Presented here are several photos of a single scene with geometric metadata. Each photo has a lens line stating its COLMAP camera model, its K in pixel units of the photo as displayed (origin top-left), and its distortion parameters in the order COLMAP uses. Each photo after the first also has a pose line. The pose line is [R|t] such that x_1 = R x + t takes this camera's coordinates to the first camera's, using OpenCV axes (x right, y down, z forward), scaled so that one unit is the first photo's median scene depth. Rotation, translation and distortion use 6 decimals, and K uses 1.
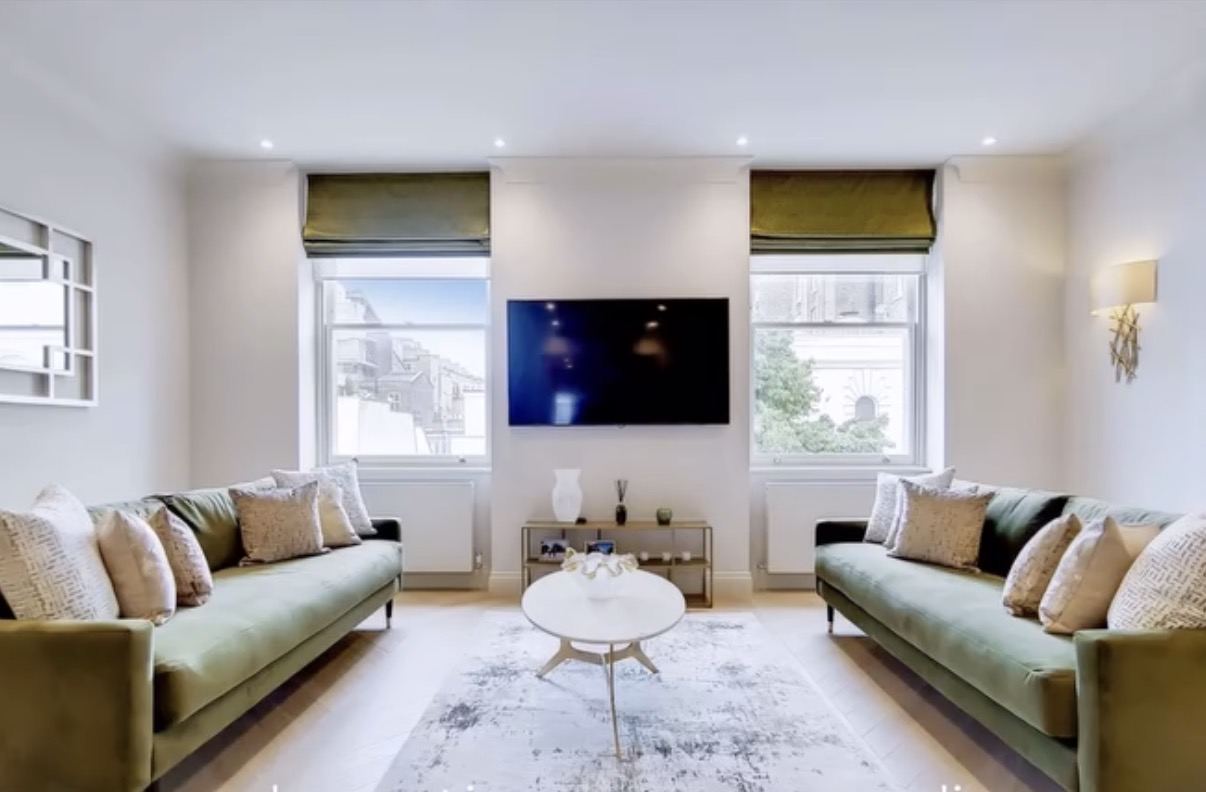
lens RADIAL K [[640.4, 0, 602.0], [0, 640.4, 437.5], [0, 0, 1]] dist [0.001728, -0.000300]
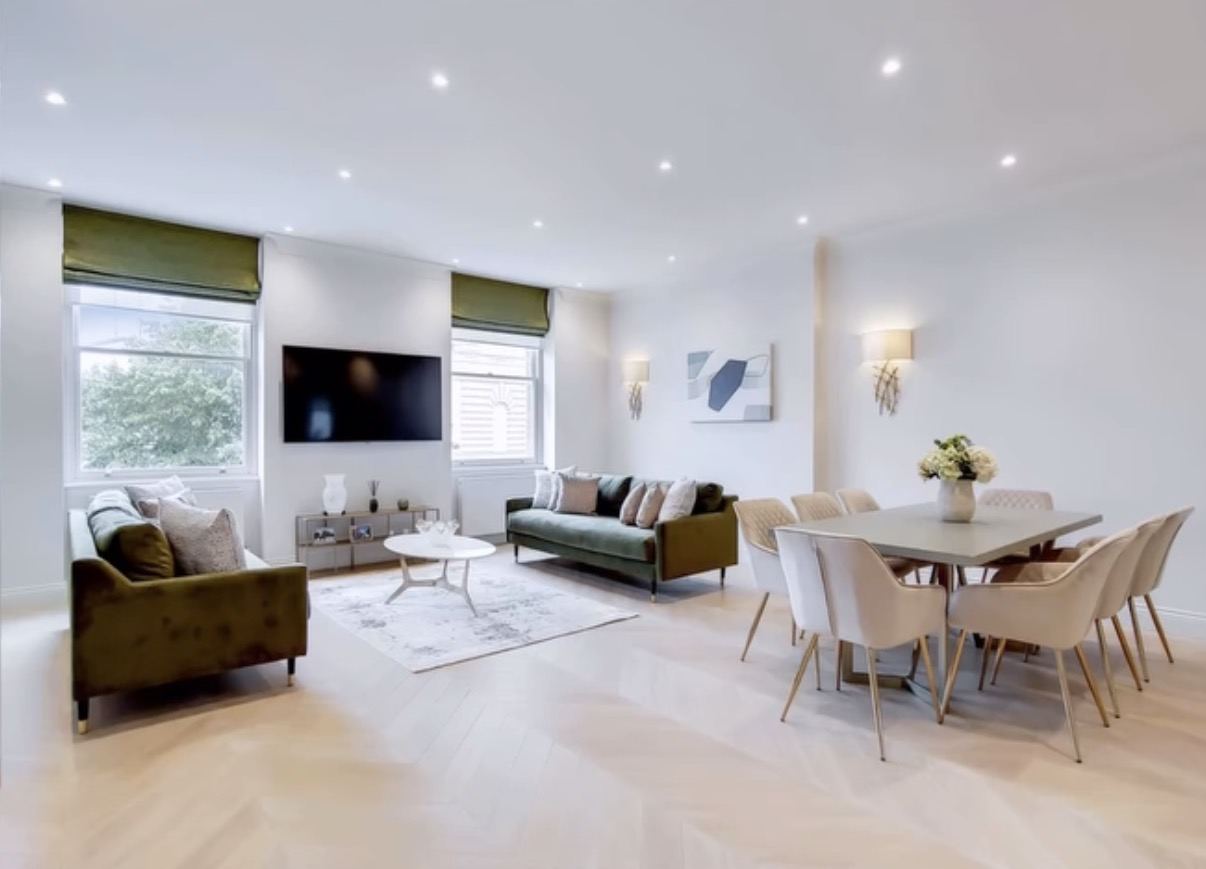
lens RADIAL K [[614.3, 0, 603.0], [0, 614.3, 434.5], [0, 0, 1]] dist [0.000184, 0.000033]
pose [[0.759382, 0.001641, 0.650643, -0.471340], [0.000780, 0.999994, -0.003432, -0.031134], [-0.650645, 0.003114, 0.759376, -0.359387]]
